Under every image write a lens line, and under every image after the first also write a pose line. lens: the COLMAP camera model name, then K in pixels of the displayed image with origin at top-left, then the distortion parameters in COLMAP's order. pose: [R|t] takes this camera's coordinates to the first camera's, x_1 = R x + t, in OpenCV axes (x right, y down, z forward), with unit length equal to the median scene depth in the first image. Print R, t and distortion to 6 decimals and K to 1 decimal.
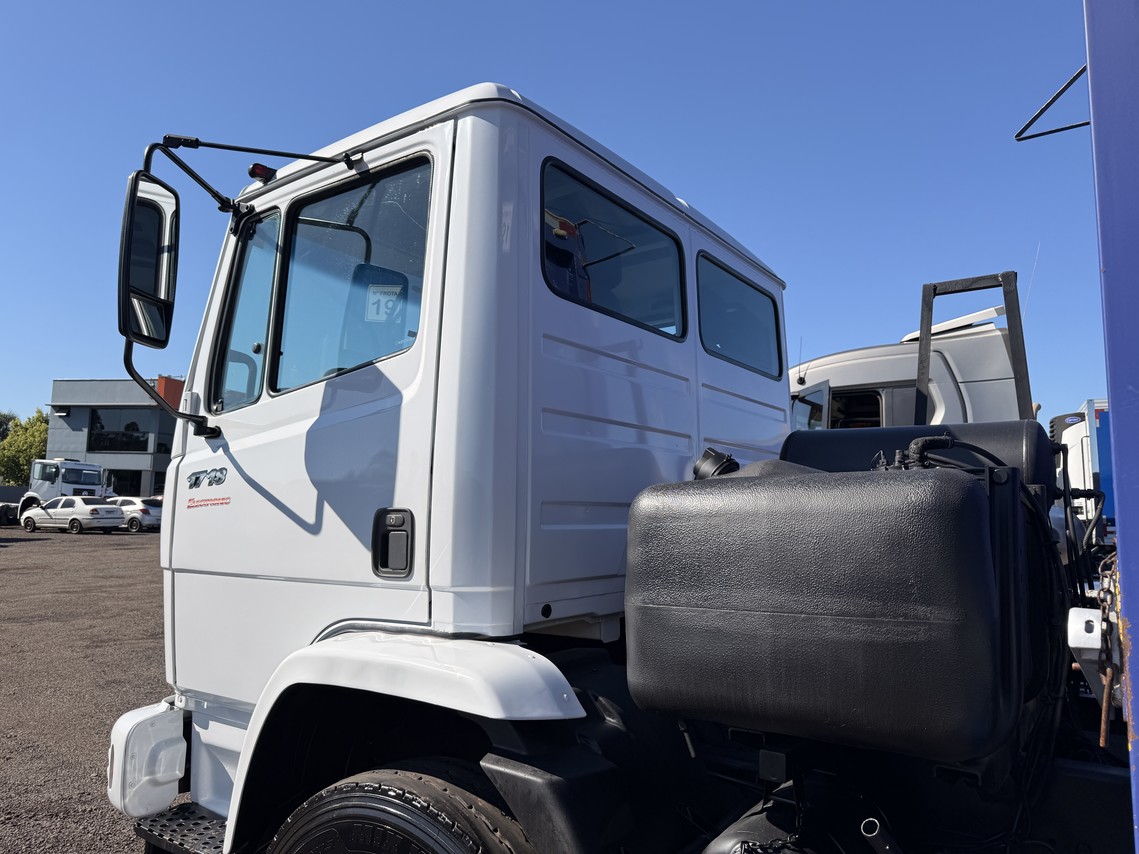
lens RADIAL K [[803.0, 0, 570.5], [0, 803.0, 433.0], [0, 0, 1]] dist [0.013426, -0.001159]
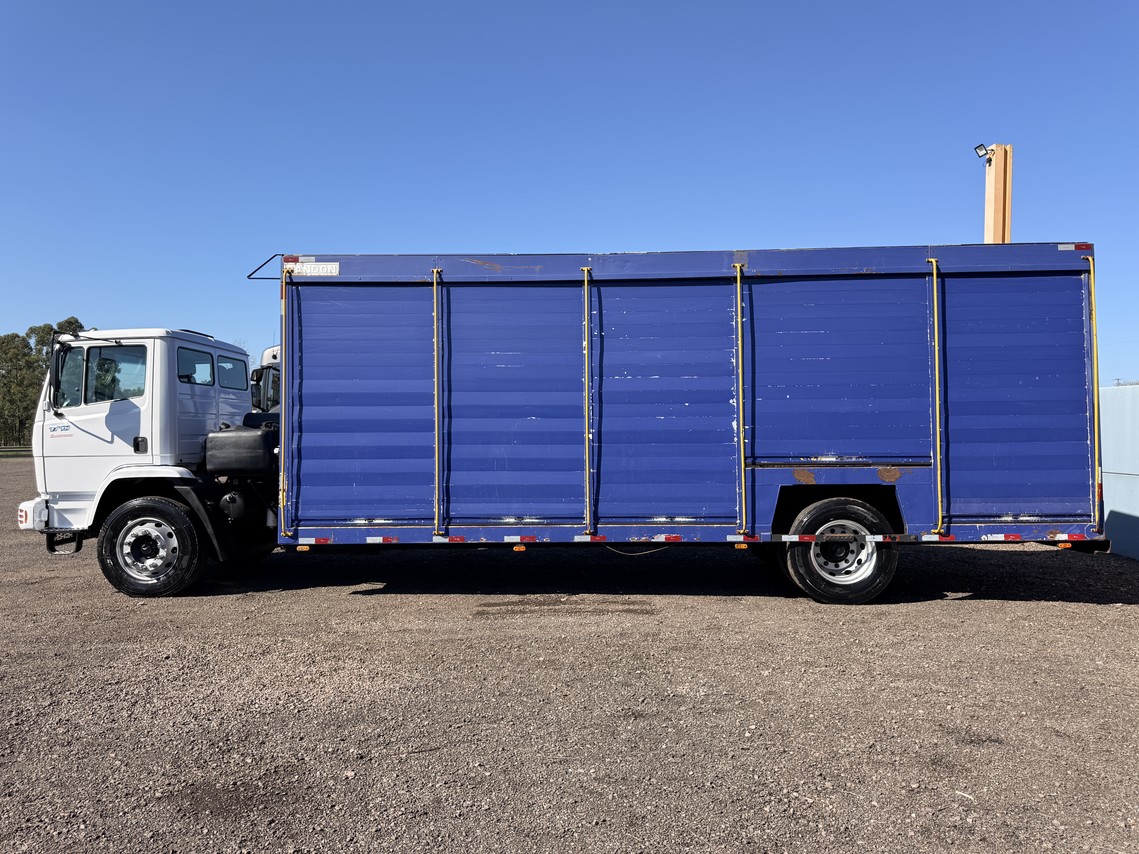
lens RADIAL K [[803.0, 0, 570.5], [0, 803.0, 433.0], [0, 0, 1]] dist [0.013426, -0.001159]
pose [[0.828280, -0.014940, 0.560115, -0.692336], [-0.041424, 0.995276, 0.087804, -0.371214], [-0.558781, -0.095928, 0.823748, -3.549599]]
